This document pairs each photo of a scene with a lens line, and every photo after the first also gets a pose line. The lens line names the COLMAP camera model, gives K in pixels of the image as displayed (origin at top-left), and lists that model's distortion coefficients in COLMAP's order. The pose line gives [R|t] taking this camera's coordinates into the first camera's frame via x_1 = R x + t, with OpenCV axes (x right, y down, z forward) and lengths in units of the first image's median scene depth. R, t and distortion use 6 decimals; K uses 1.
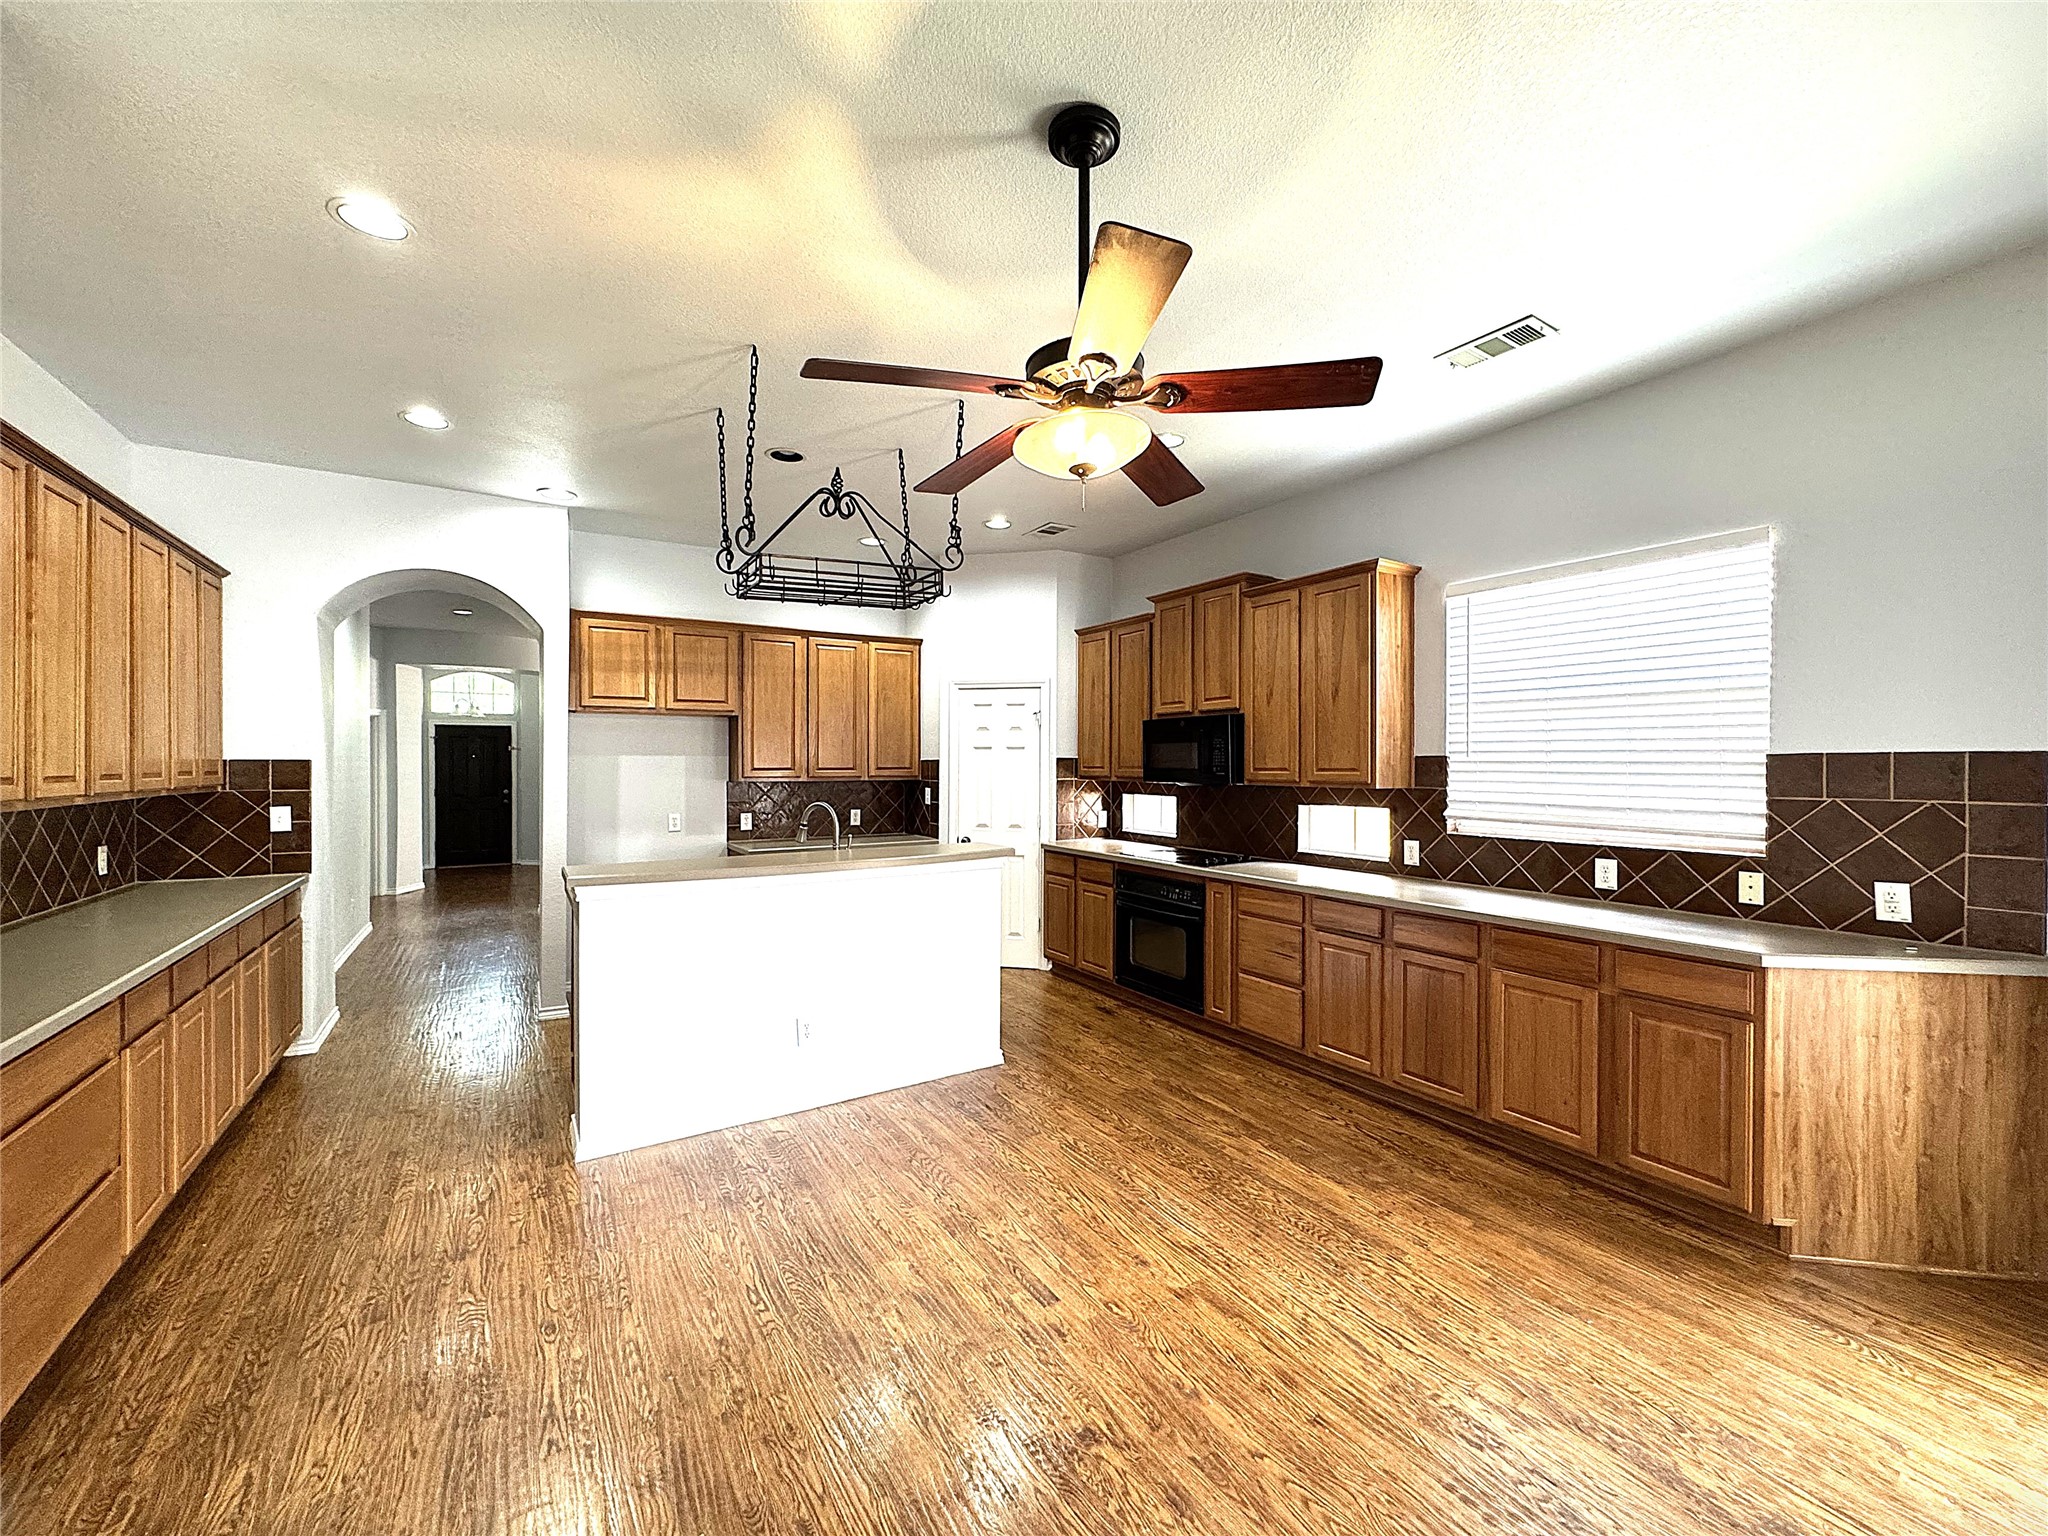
lens RADIAL K [[822.4, 0, 1024.0], [0, 822.4, 768.0], [0, 0, 1]] dist [-0.000825, -0.000204]
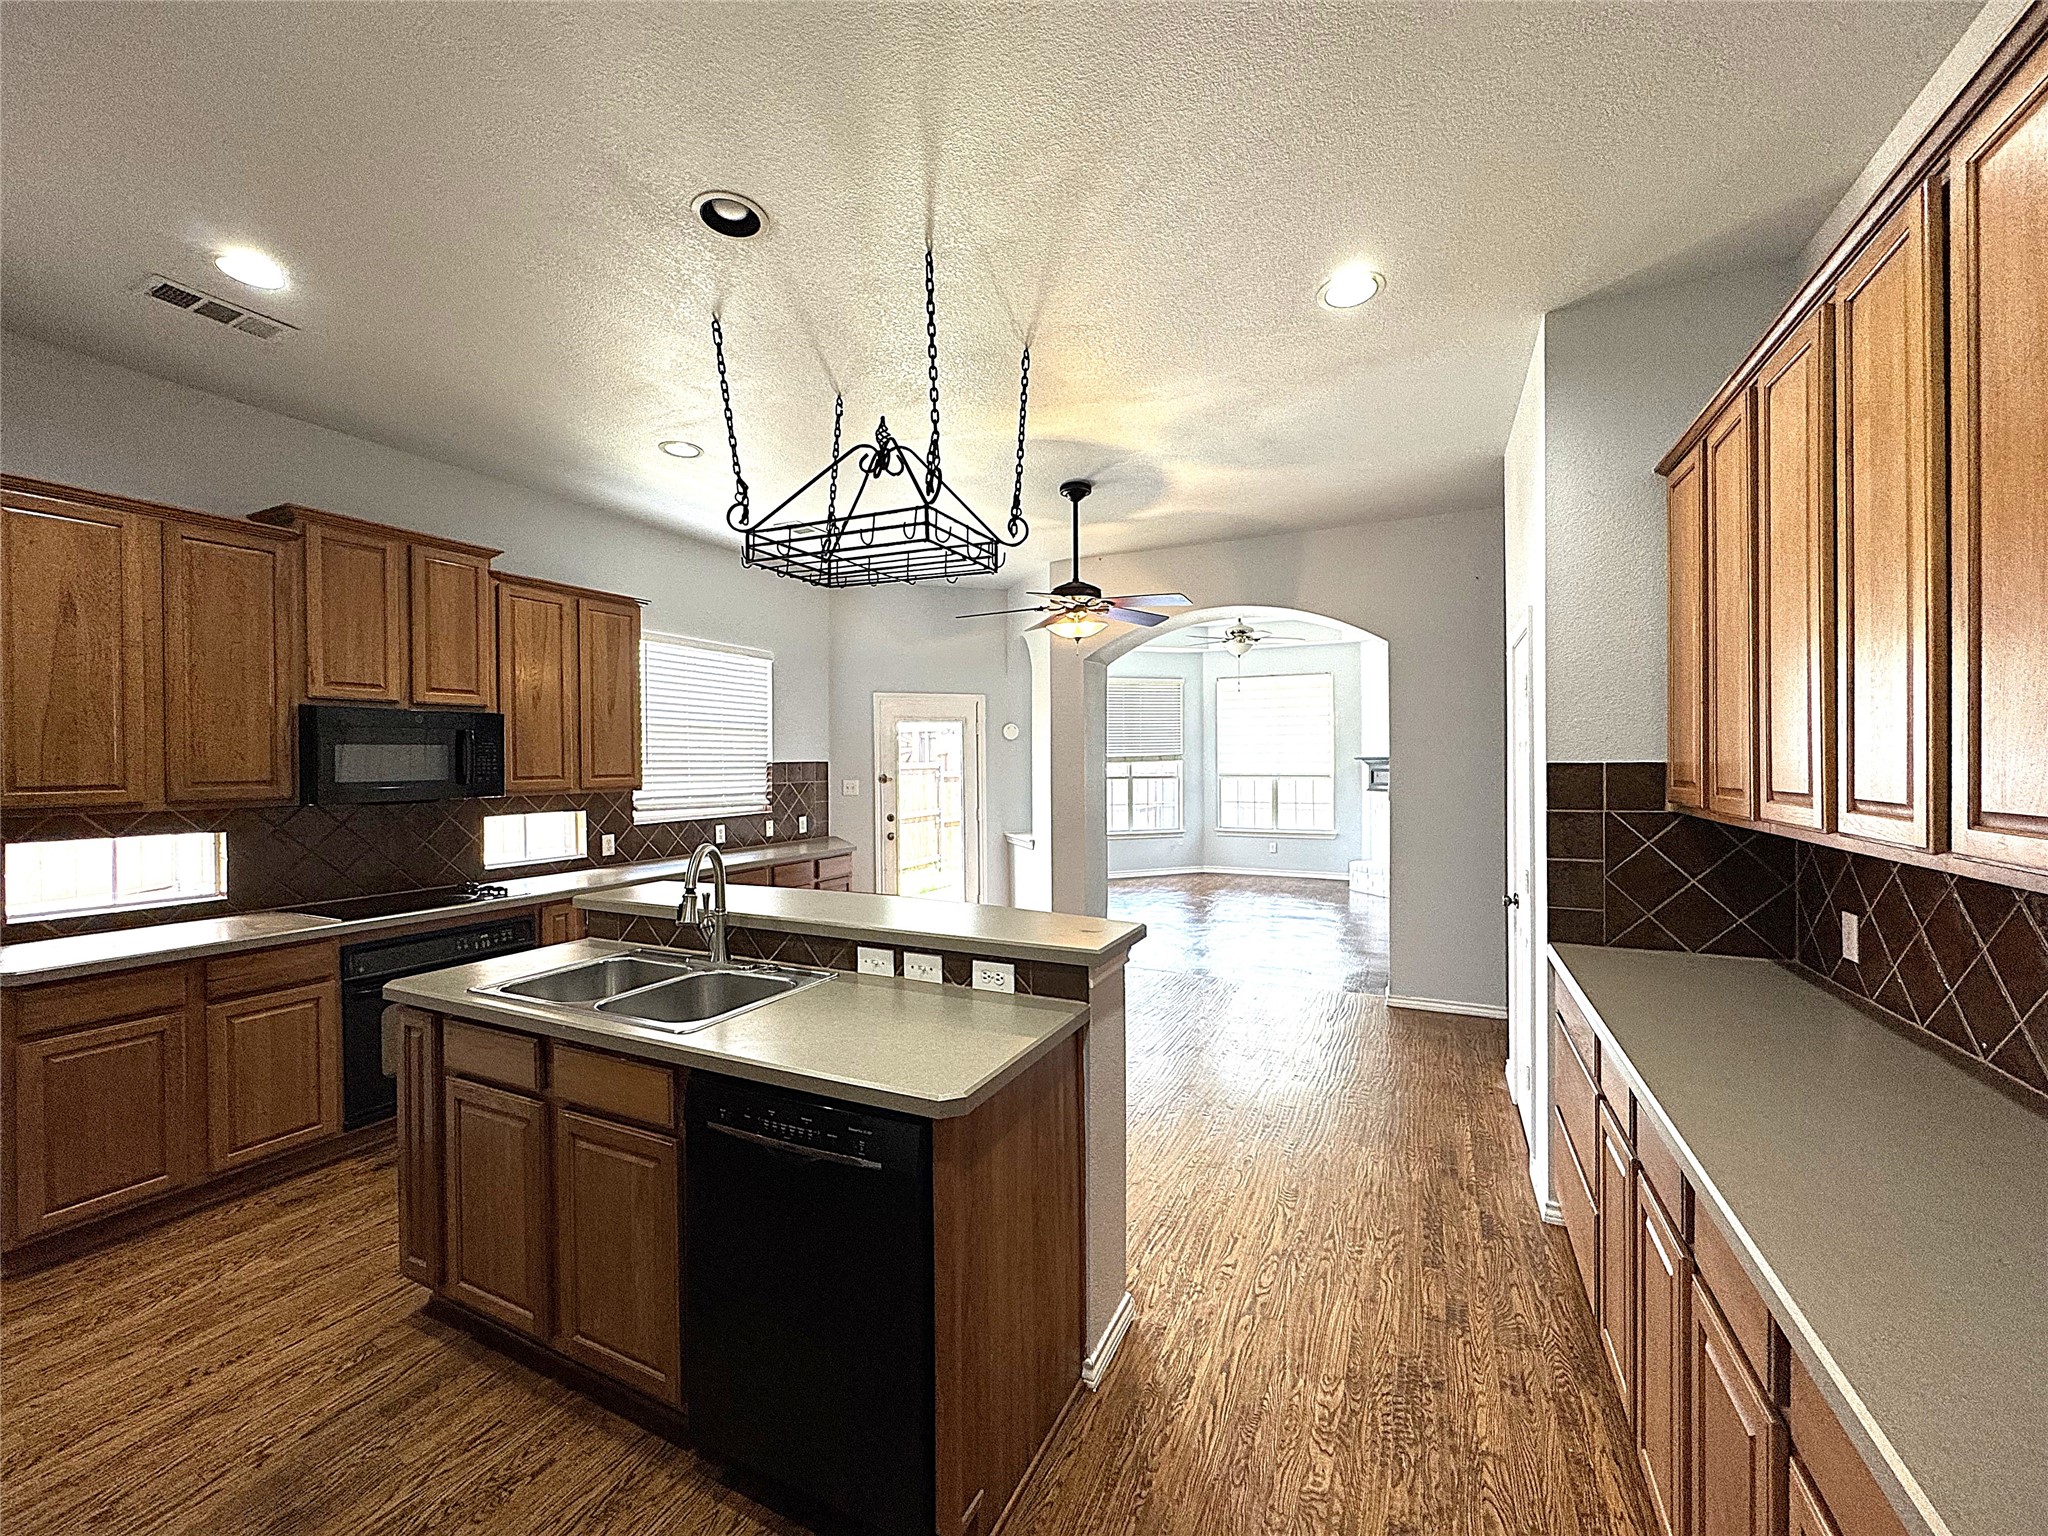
lens RADIAL K [[822.4, 0, 1024.0], [0, 822.4, 768.0], [0, 0, 1]] dist [-0.000825, -0.000204]
pose [[-0.523623, -0.008559, 0.851907, -0.881172], [0.008167, 0.999853, 0.015065, -0.021311], [-0.851911, 0.014846, -0.523476, 1.149674]]
